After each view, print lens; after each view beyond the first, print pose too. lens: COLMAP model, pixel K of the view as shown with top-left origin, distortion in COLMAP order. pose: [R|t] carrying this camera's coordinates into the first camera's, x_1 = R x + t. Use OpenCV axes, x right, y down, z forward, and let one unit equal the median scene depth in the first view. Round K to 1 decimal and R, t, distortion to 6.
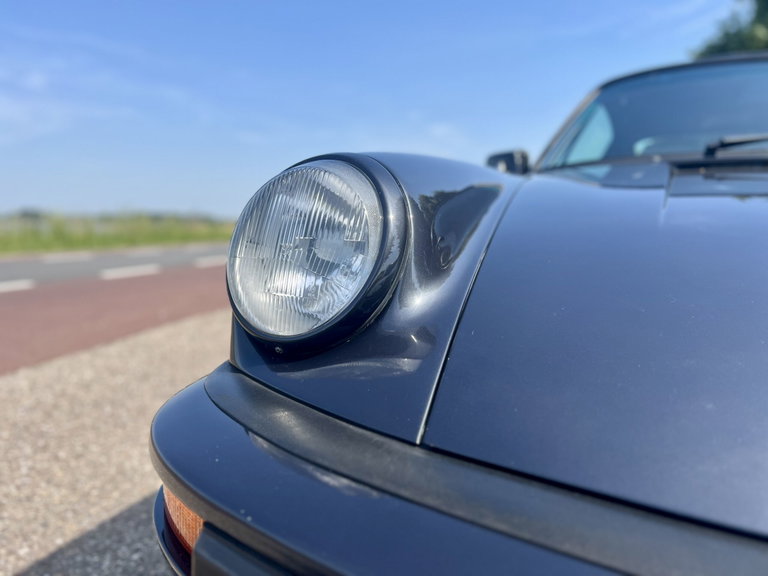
lens RADIAL K [[588.7, 0, 384.0], [0, 588.7, 288.0], [0, 0, 1]] dist [0.013602, -0.012211]
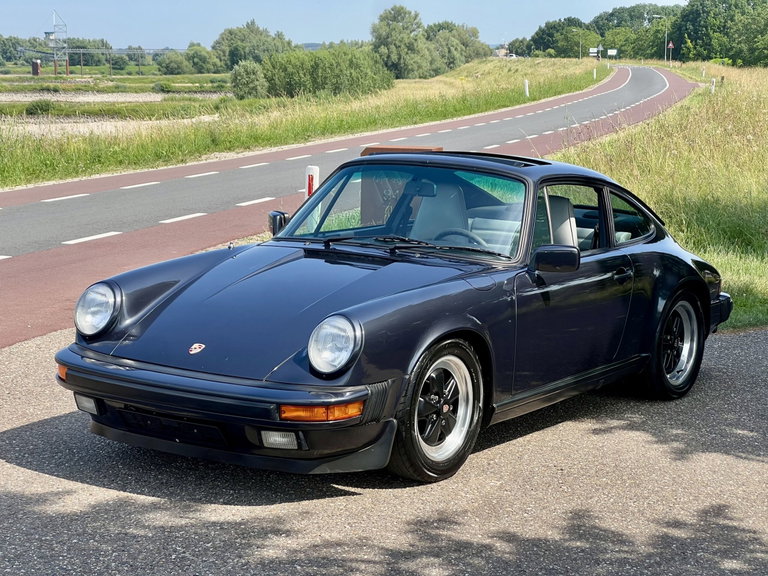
lens RADIAL K [[1708.5, 0, 384.0], [0, 1708.5, 288.0], [0, 0, 1]] dist [-0.327909, -0.021324]
pose [[0.991913, 0.005073, -0.126821, 1.442966], [-0.002283, 0.999752, 0.022136, -0.207714], [0.126902, -0.021667, 0.991679, -4.449550]]
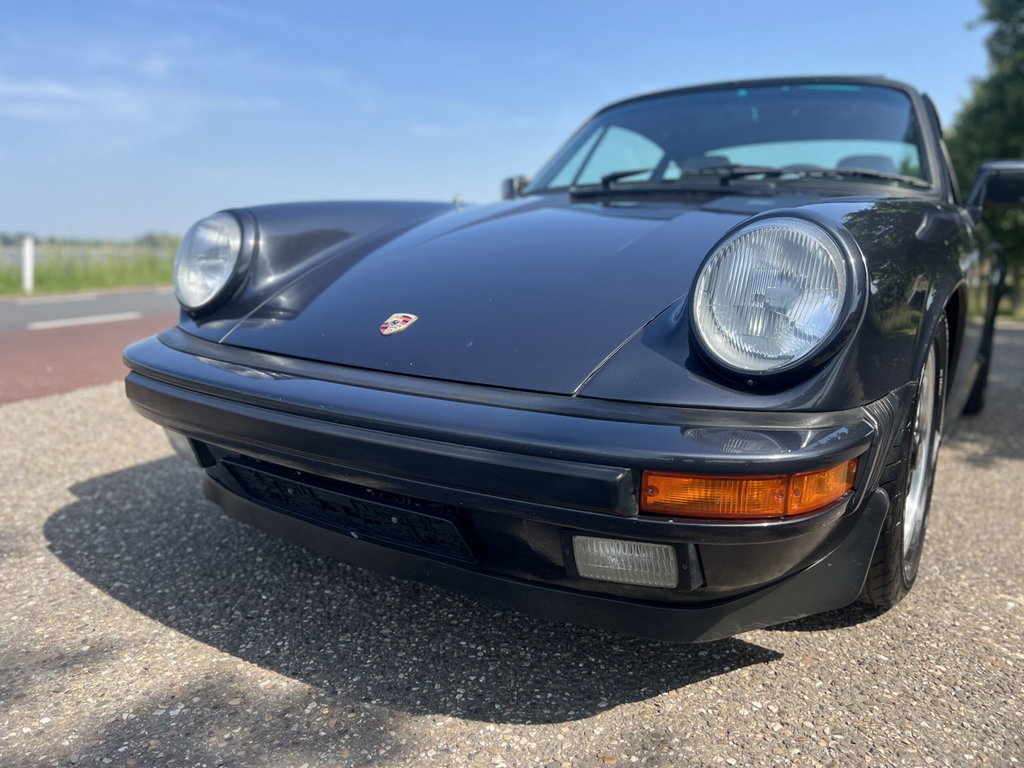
lens RADIAL K [[780.3, 0, 512.0], [0, 780.3, 384.0], [0, 0, 1]] dist [0.015834, -0.004464]
pose [[0.993130, 0.007307, -0.116789, 0.562484], [0.000625, 0.997703, 0.067738, 0.080060], [0.117016, -0.067346, 0.990844, -0.700491]]
